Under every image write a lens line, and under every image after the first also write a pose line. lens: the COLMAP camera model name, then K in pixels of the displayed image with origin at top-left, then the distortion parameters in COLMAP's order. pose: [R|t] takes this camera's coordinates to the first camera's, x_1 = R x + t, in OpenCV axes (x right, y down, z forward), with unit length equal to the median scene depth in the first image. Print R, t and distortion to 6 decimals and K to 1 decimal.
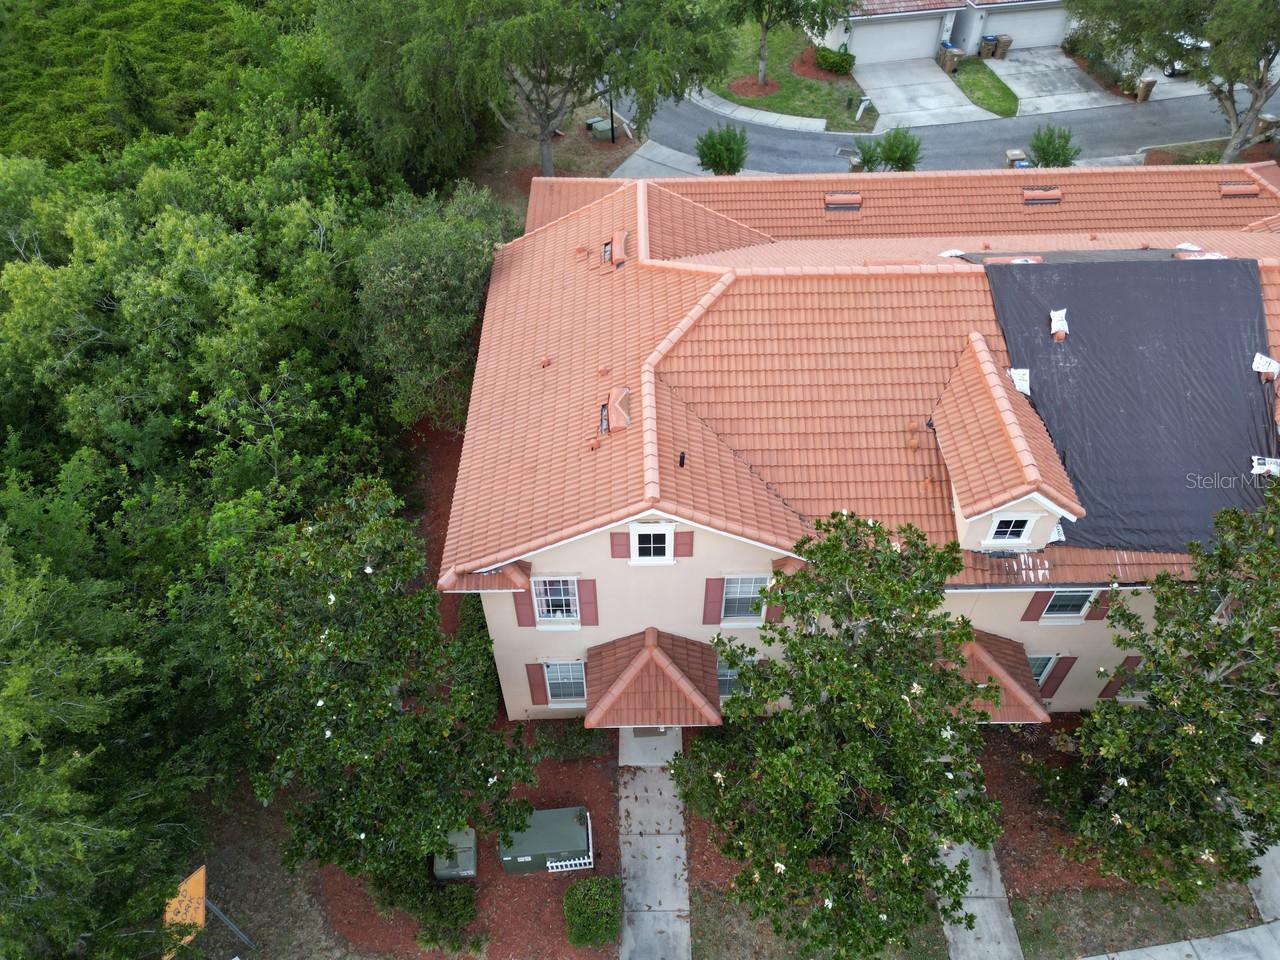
lens RADIAL K [[898.8, 0, 640.7], [0, 898.8, 475.3], [0, 0, 1]] dist [0.022415, -0.010274]
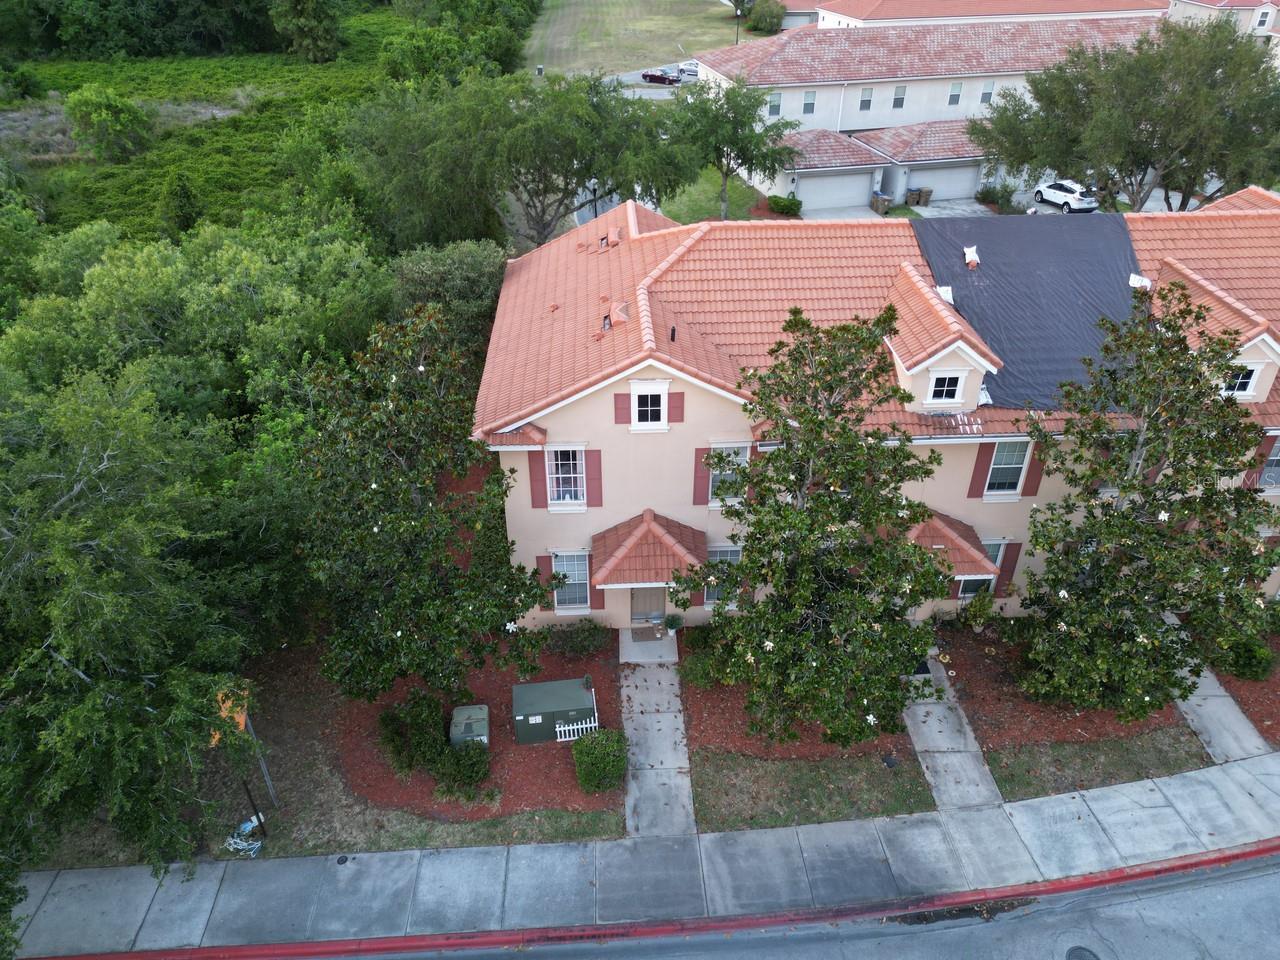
lens RADIAL K [[898.8, 0, 636.4], [0, 898.8, 483.8], [0, 0, 1]] dist [0.022415, -0.010274]
pose [[0.999560, -0.011548, 0.027308, -0.034642], [0.017688, 0.971446, -0.236601, 0.412479], [-0.023796, 0.236980, 0.971223, -0.117661]]
